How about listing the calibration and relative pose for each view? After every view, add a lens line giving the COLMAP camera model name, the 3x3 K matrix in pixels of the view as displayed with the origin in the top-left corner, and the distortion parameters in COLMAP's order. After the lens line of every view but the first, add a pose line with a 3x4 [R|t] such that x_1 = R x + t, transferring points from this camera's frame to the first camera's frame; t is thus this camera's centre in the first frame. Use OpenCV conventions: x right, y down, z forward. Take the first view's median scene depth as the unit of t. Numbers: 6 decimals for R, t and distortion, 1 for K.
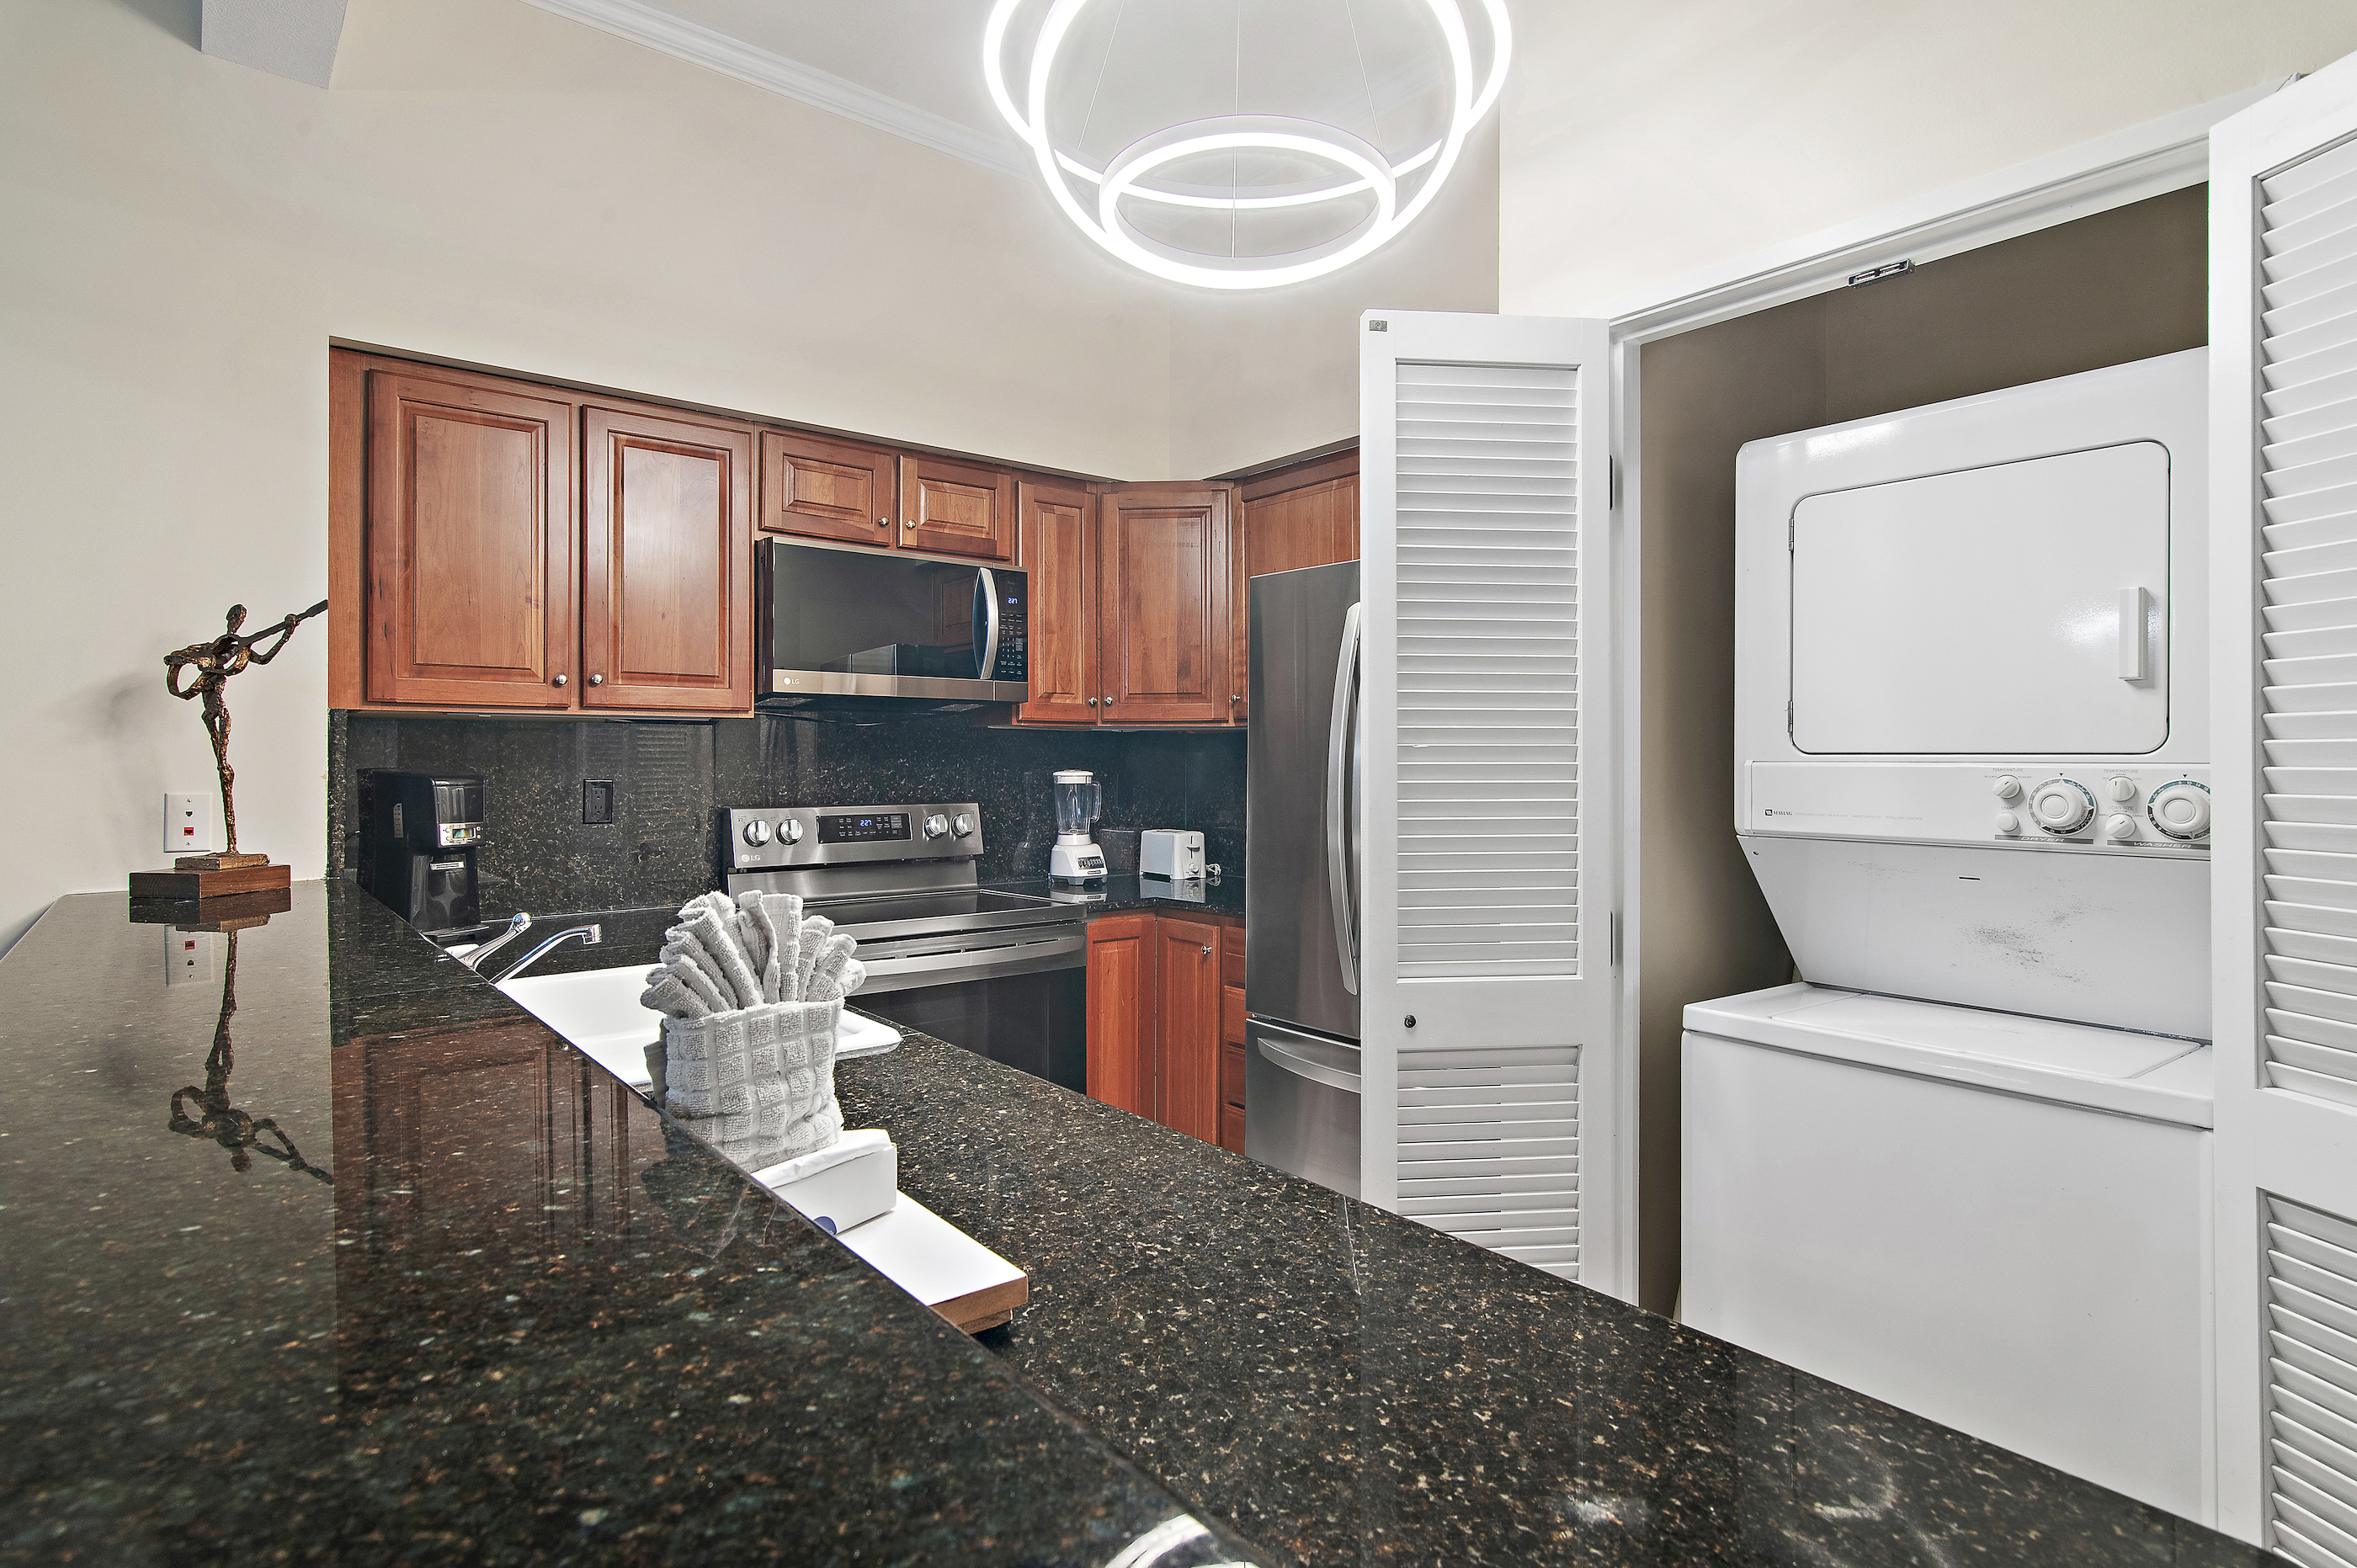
lens RADIAL K [[1220.6, 0, 1192.4], [0, 1220.6, 755.4], [0, 0, 1]] dist [0.001637, 0.000357]
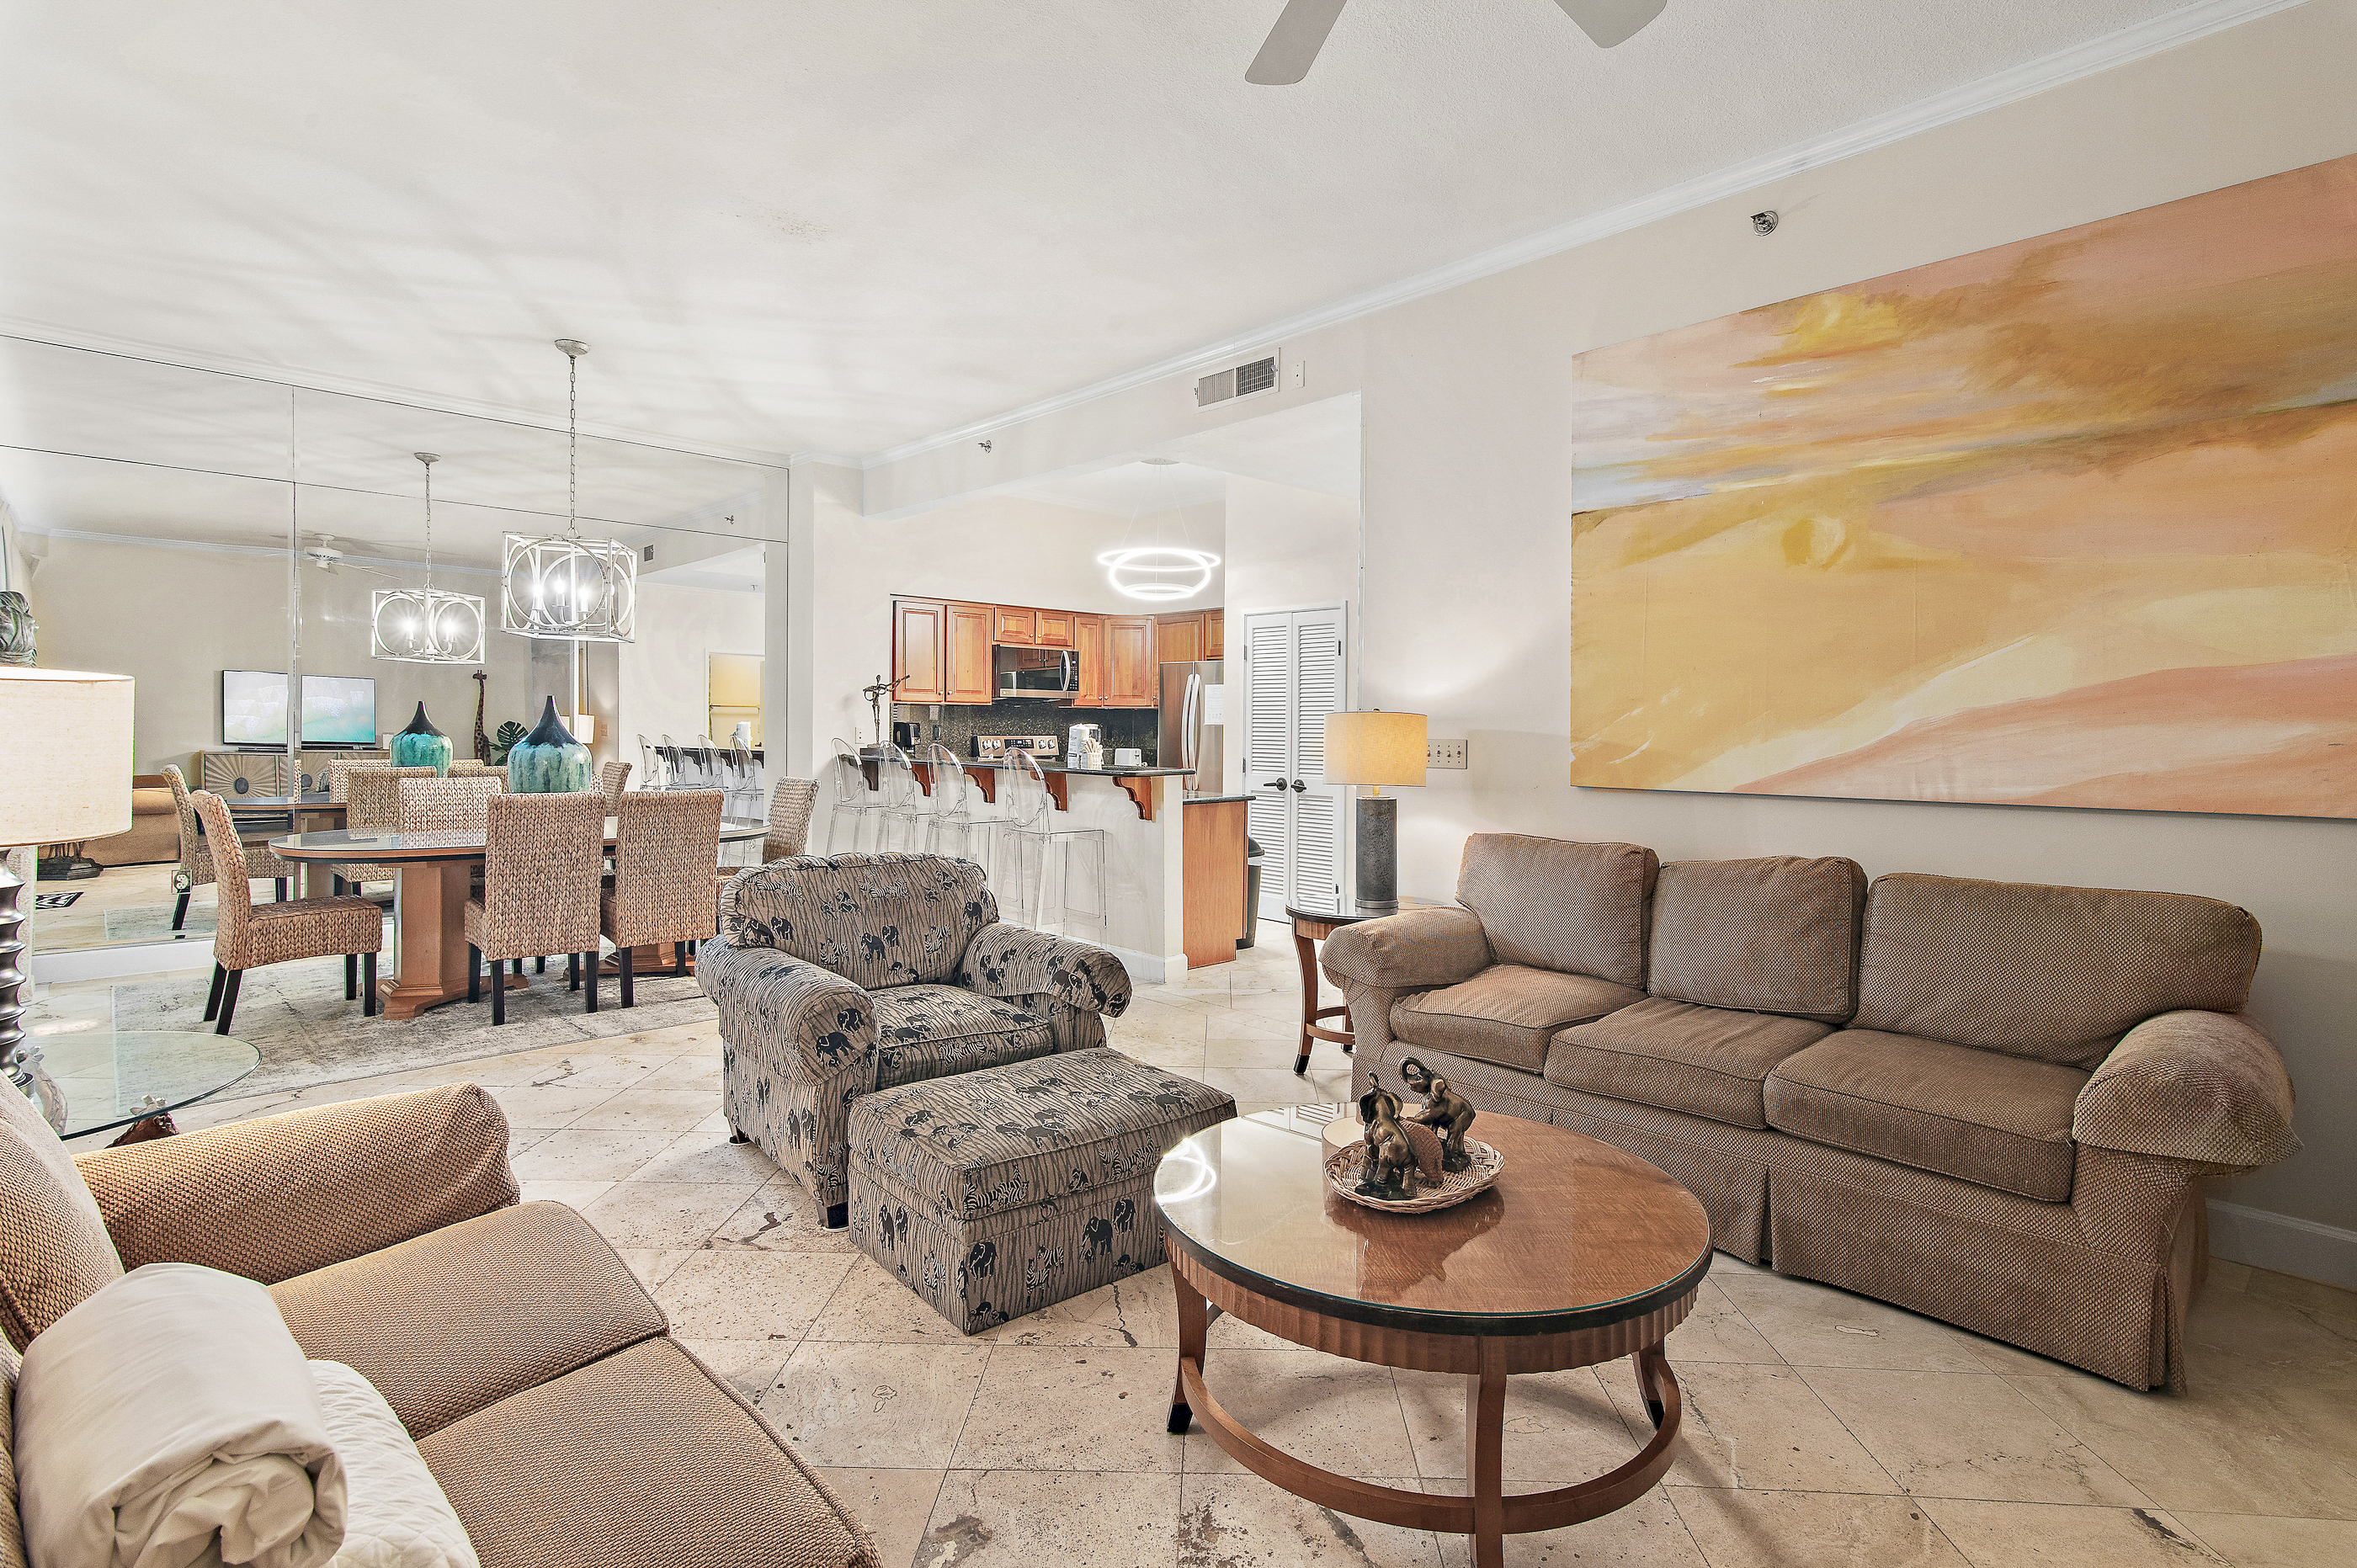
lens RADIAL K [[1137.2, 0, 1177.8], [0, 1137.2, 742.4], [0, 0, 1]] dist [-0.005930, 0.000139]
pose [[0.998078, 0.007610, 0.061506, -0.071355], [-0.008978, 0.999718, 0.021990, -0.004002], [-0.061321, -0.022500, 0.997864, -1.620802]]
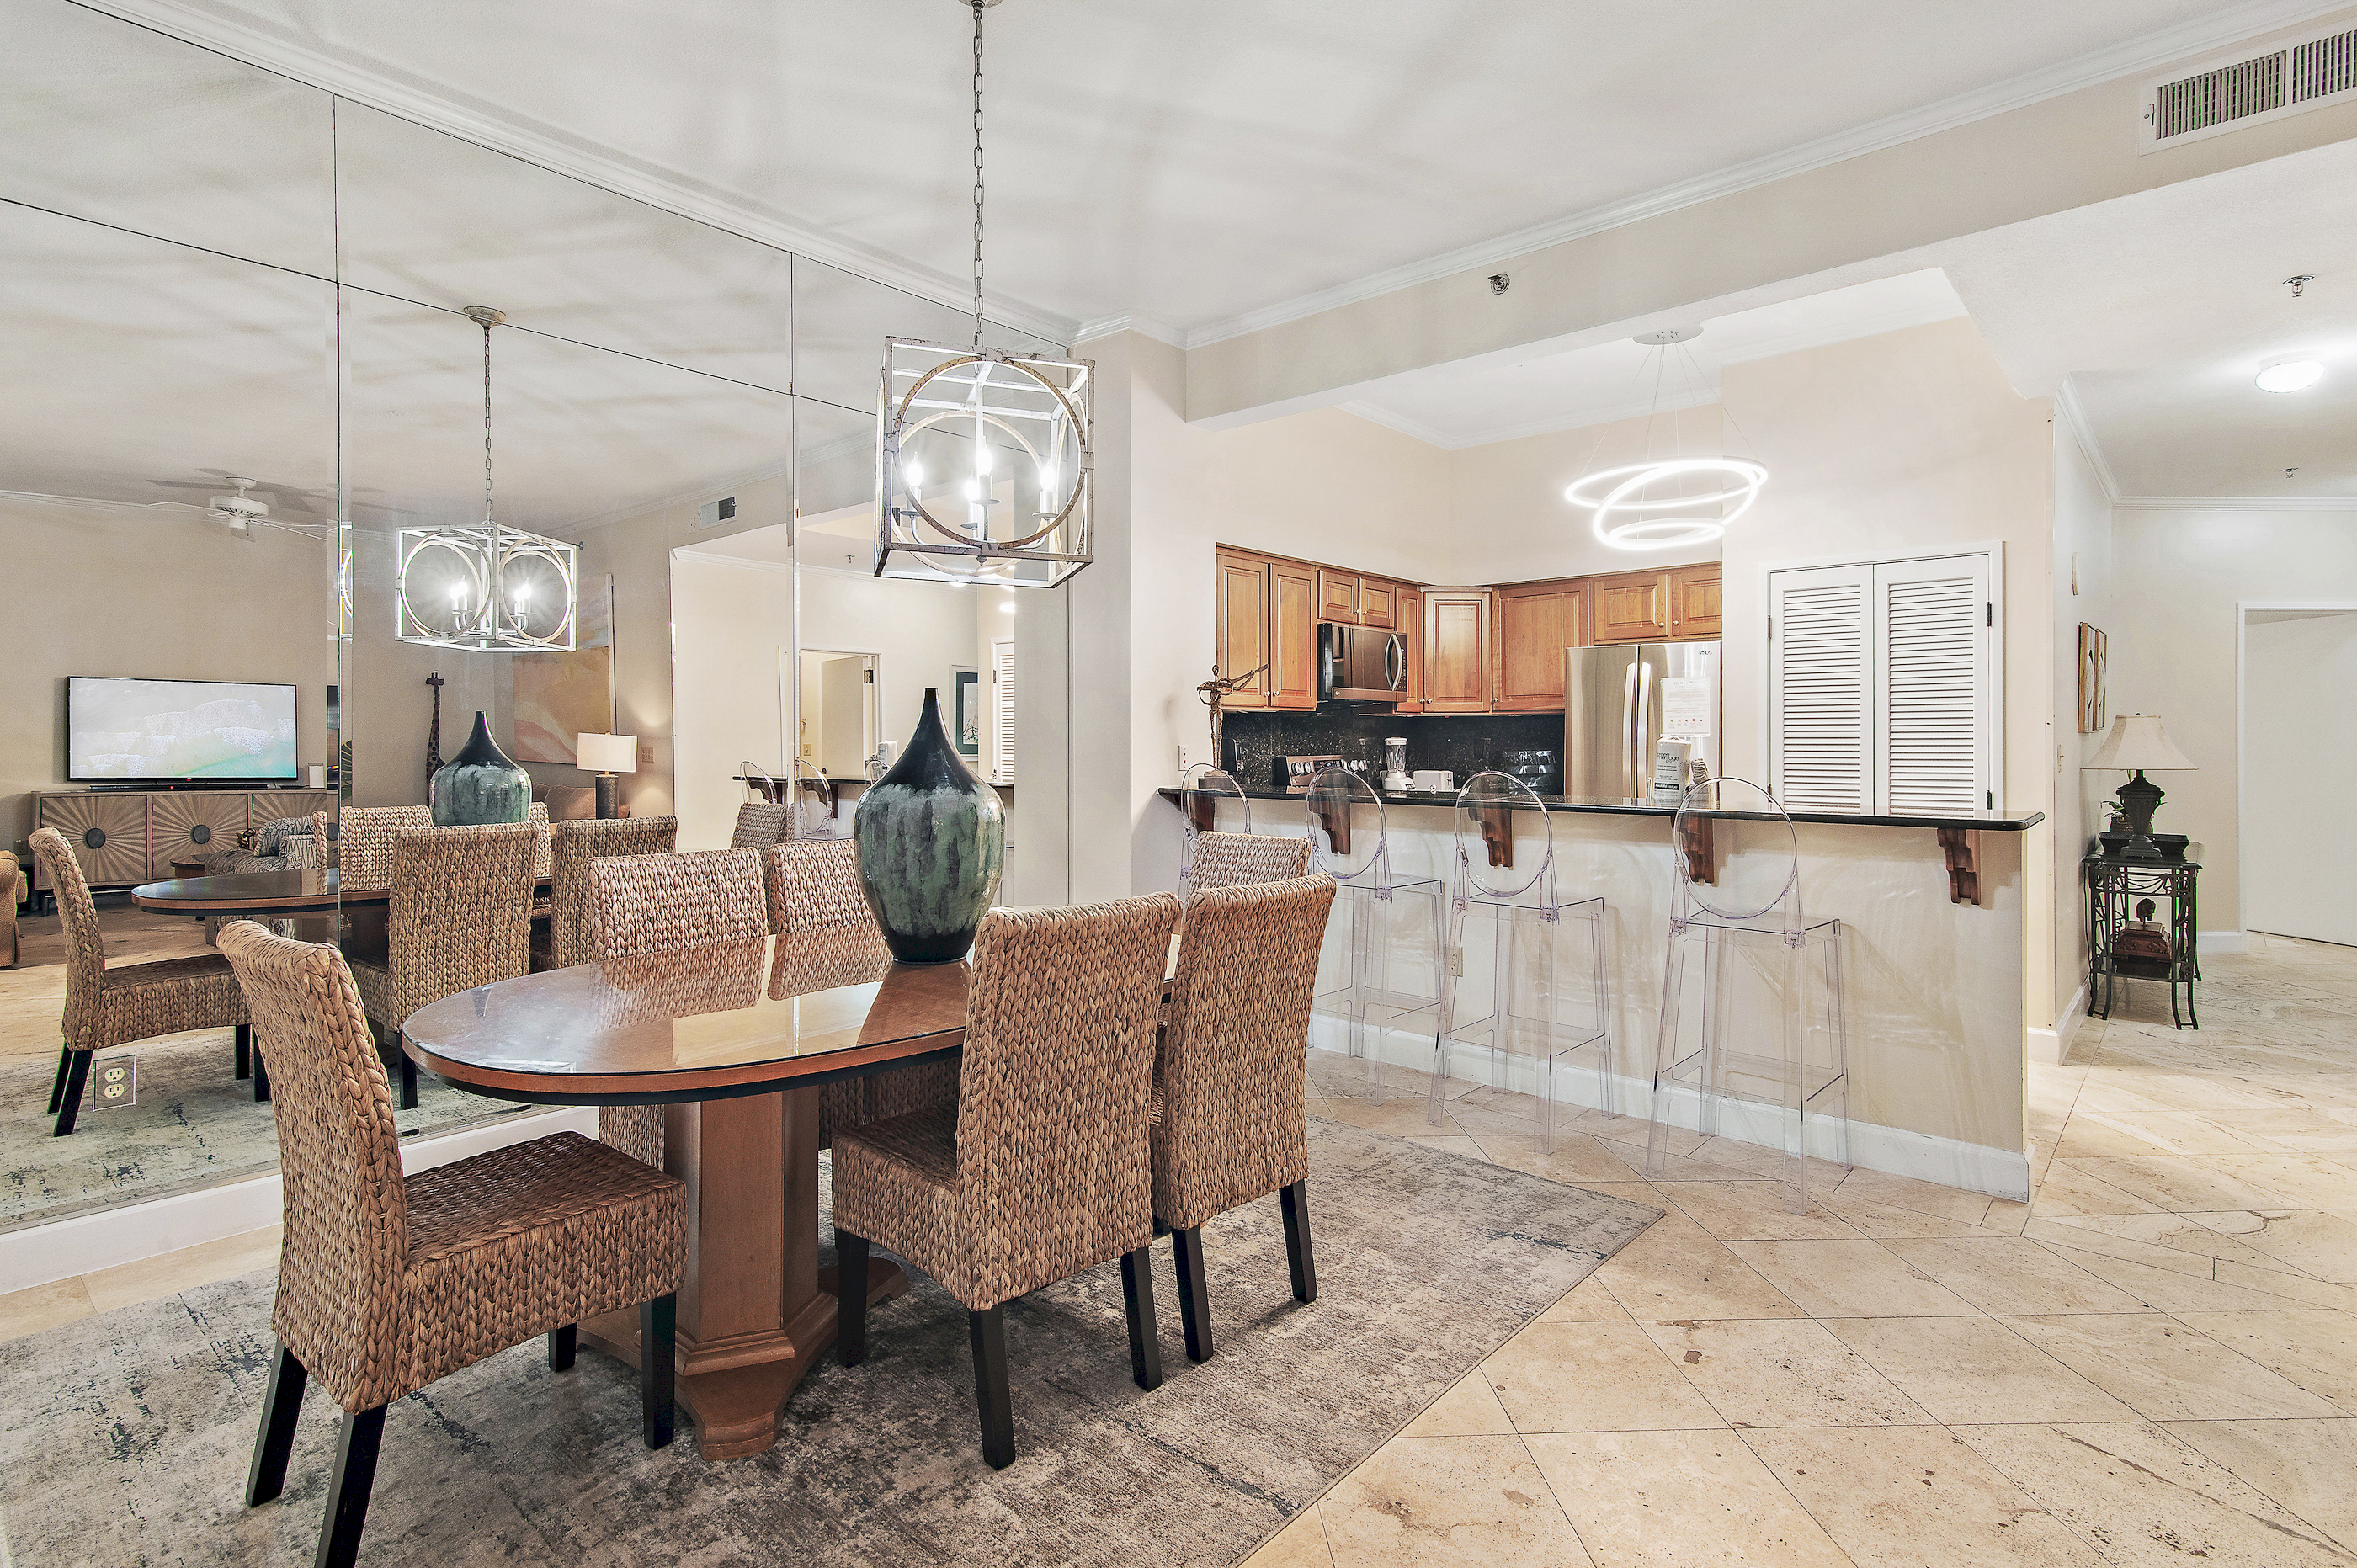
lens RADIAL K [[1137.2, 0, 1177.8], [0, 1137.2, 742.4], [0, 0, 1]] dist [-0.005930, 0.000139]
pose [[0.989528, -0.003192, 0.144303, -0.787791], [0.002052, 0.999965, 0.008050, 0.005676], [-0.144323, -0.007670, 0.989501, -0.776128]]
